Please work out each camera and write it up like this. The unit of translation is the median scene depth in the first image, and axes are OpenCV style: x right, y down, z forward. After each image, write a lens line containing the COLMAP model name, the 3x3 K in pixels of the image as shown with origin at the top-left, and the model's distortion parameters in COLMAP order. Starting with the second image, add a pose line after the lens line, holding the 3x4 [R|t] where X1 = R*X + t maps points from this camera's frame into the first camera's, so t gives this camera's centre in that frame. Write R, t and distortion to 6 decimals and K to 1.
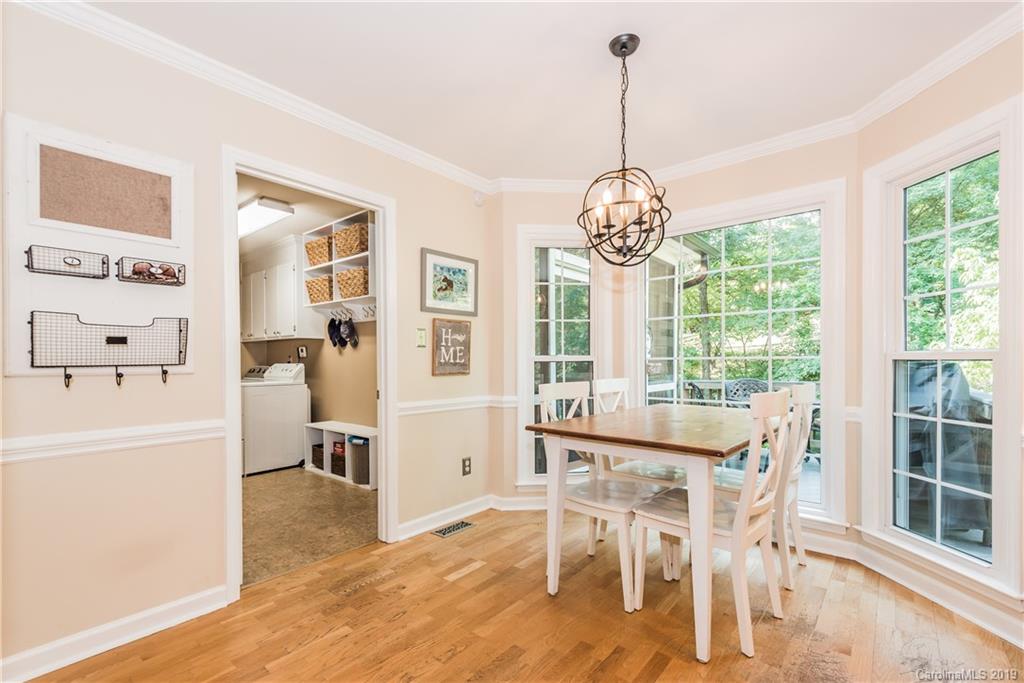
lens RADIAL K [[469.7, 0, 508.7], [0, 469.7, 359.6], [0, 0, 1]] dist [0.024812, -0.000010]
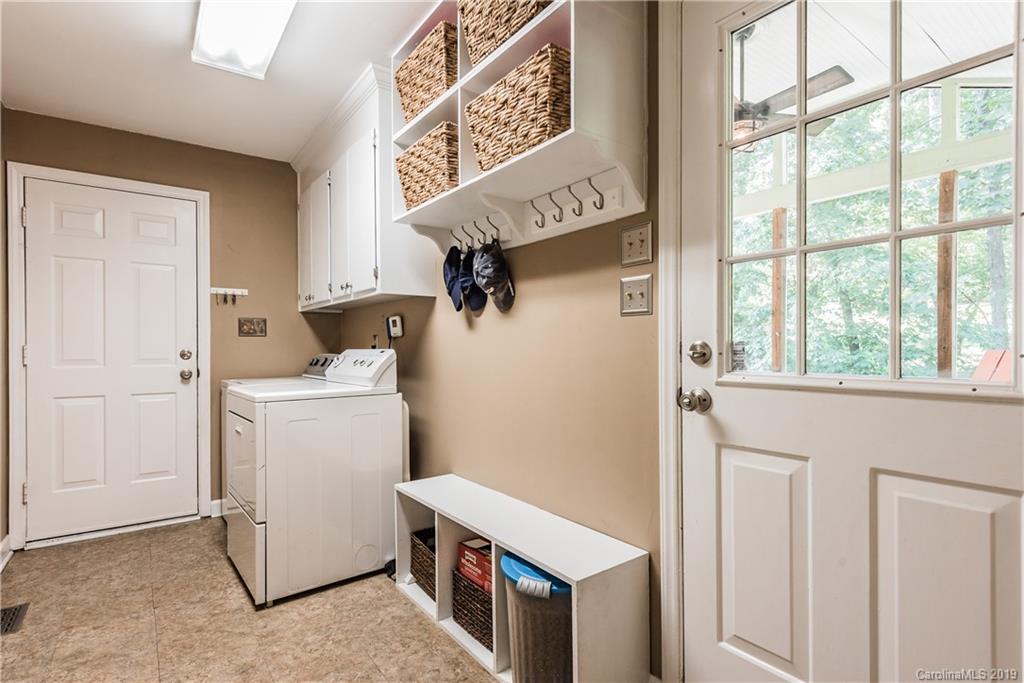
lens RADIAL K [[511.5, 0, 511.6], [0, 511.5, 349.5], [0, 0, 1]] dist [0.000619, 0.000123]
pose [[0.975627, 0.001973, -0.219425, -0.217617], [-0.000919, 0.999988, 0.004905, 0.006612], [0.219432, -0.004584, 0.975617, 0.549916]]
